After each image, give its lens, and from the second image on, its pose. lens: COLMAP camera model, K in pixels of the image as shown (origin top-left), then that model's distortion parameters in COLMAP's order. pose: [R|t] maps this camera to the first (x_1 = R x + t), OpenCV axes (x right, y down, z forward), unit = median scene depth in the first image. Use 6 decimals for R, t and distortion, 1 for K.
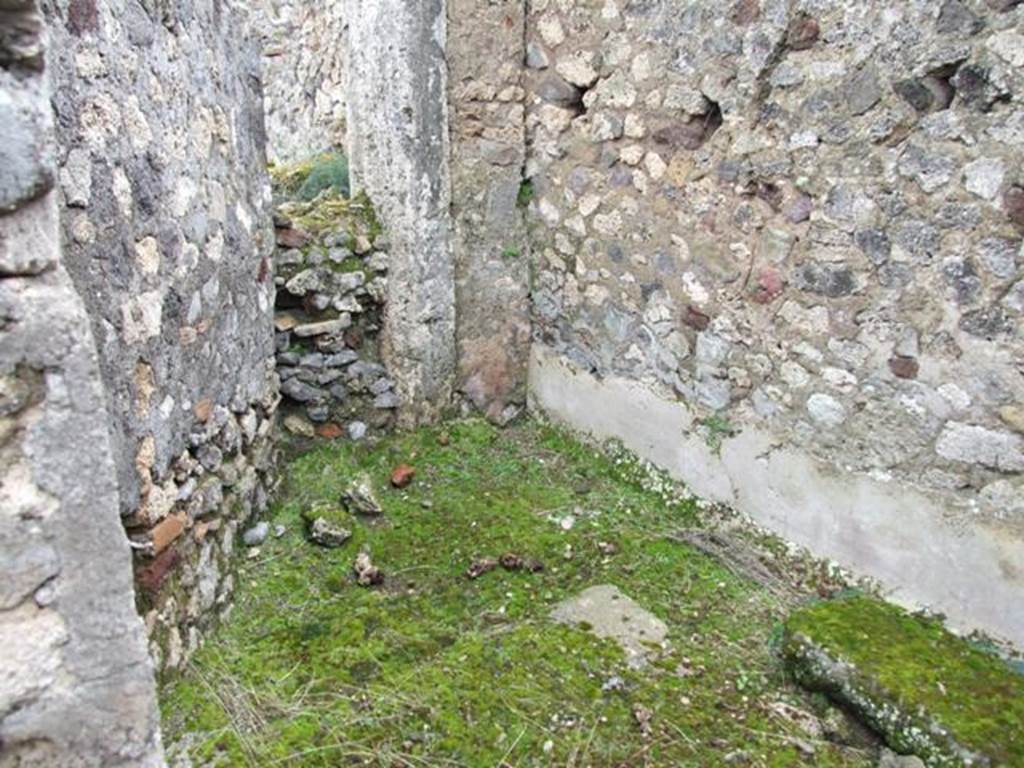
lens RADIAL K [[843.7, 0, 508.9], [0, 843.7, 377.2], [0, 0, 1]] dist [-0.055820, 0.036456]
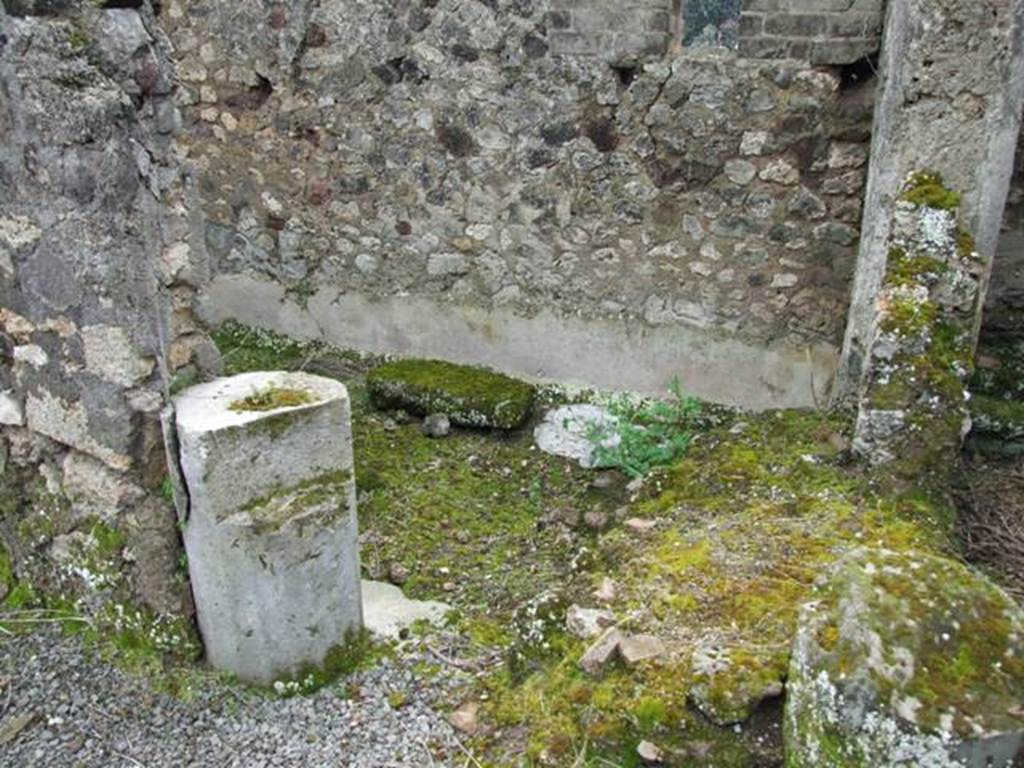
lens RADIAL K [[843.7, 0, 510.1], [0, 843.7, 385.1], [0, 0, 1]] dist [-0.055820, 0.036456]
pose [[0.848646, -0.190965, 0.493288, -0.251567], [0.160087, 0.981548, 0.104573, 0.145915], [-0.504156, -0.009777, 0.863557, -0.593193]]
